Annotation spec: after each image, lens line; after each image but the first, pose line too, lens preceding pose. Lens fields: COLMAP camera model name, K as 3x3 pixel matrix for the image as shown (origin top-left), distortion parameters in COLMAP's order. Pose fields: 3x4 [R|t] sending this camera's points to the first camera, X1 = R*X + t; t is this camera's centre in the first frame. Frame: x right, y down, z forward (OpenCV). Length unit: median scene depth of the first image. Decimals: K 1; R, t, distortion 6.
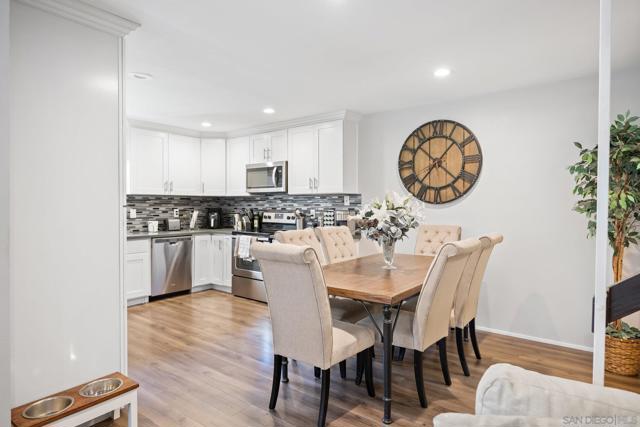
lens RADIAL K [[370.7, 0, 321.8], [0, 370.7, 208.3], [0, 0, 1]] dist [0.001765, 0.001237]
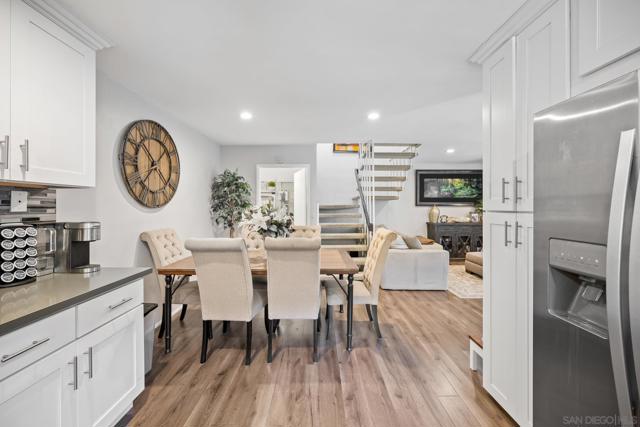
lens RADIAL K [[250.9, 0, 318.2], [0, 250.9, 207.0], [0, 0, 1]] dist [-0.004262, 0.000852]
pose [[-0.610732, 0.001815, 0.791835, -0.380922], [0.009316, 0.999945, 0.004893, -0.011415], [-0.791783, 0.010365, -0.610715, 0.858645]]
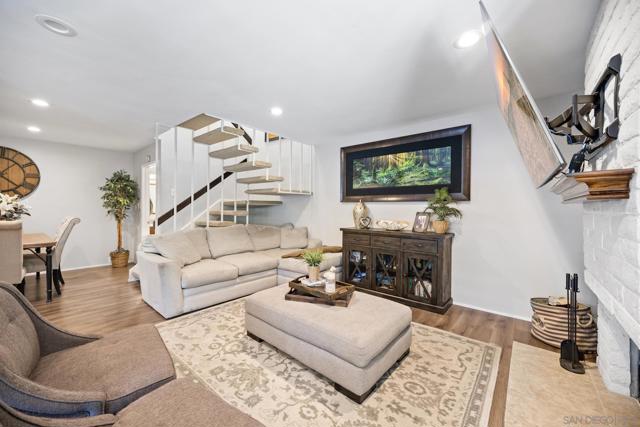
lens RADIAL K [[250.9, 0, 317.4], [0, 250.9, 211.8], [0, 0, 1]] dist [-0.004262, 0.000852]
pose [[0.034263, -0.011393, 0.999348, -0.534723], [0.003065, 0.999932, 0.011294, 0.018196], [-0.999408, 0.002676, 0.034296, -0.267313]]
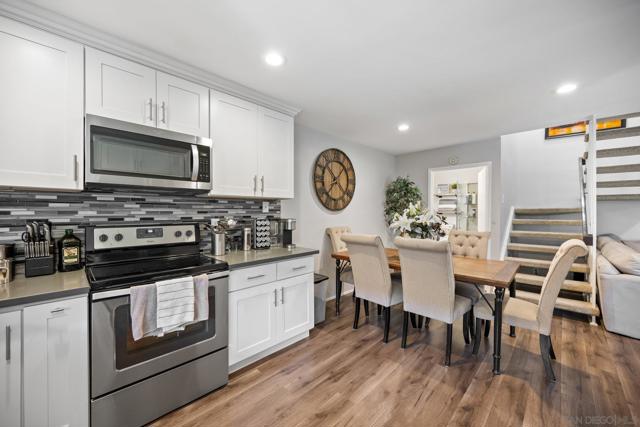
lens RADIAL K [[250.9, 0, 318.8], [0, 250.9, 212.0], [0, 0, 1]] dist [-0.004262, 0.000852]
pose [[0.118675, -0.002574, 0.992930, -0.484002], [0.007091, 0.999973, 0.001745, -0.008742], [-0.992908, 0.006834, 0.118690, 0.771180]]
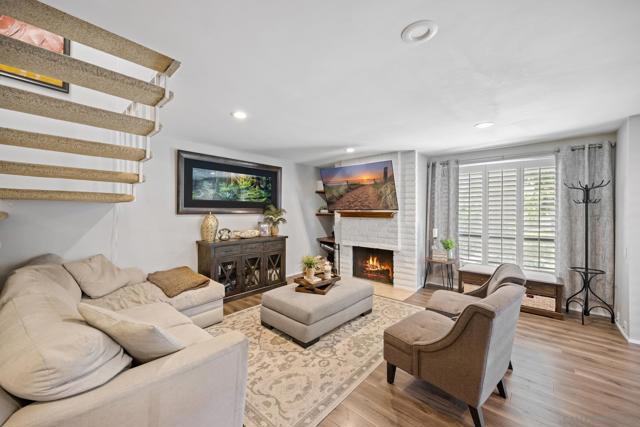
lens RADIAL K [[250.9, 0, 320.2], [0, 250.9, 210.6], [0, 0, 1]] dist [-0.004262, 0.000852]
pose [[-0.998430, -0.004204, 0.055851, -0.123347], [-0.003442, 0.999900, 0.013734, -0.027042], [-0.055903, 0.013520, -0.998345, 0.380026]]
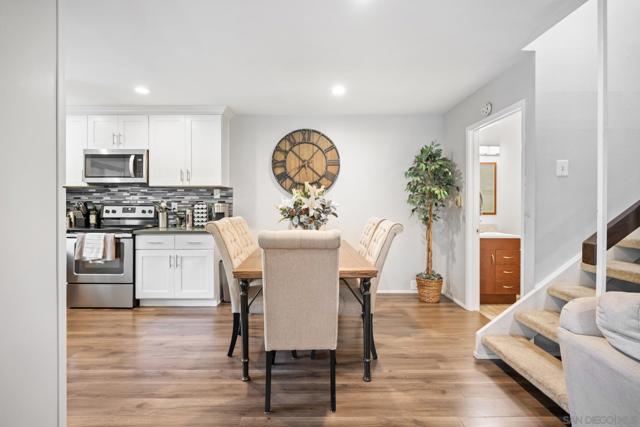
lens RADIAL K [[305.4, 0, 311.5], [0, 305.4, 205.2], [0, 0, 1]] dist [-0.000095, -0.000423]
pose [[0.789035, -0.001383, 0.614347, -0.239141], [0.004348, 0.999985, -0.003334, 0.014577], [-0.614333, 0.005302, 0.789029, 0.153638]]
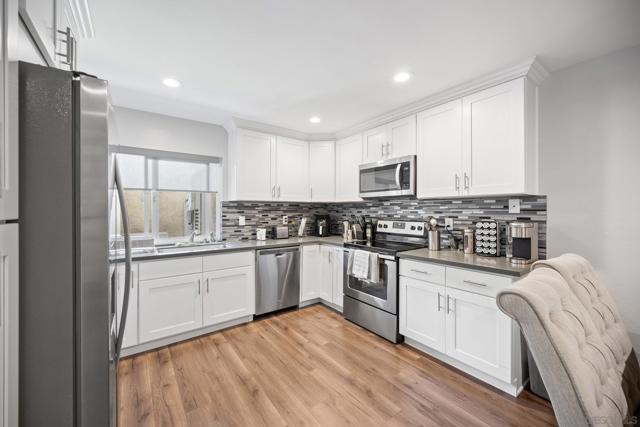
lens RADIAL K [[250.9, 0, 321.4], [0, 250.9, 210.2], [0, 0, 1]] dist [-0.004262, 0.000852]
pose [[0.963840, -0.000858, -0.266480, -0.143585], [-0.001721, 0.999954, -0.009444, -0.007968], [0.266476, 0.009562, 0.963794, 0.446781]]
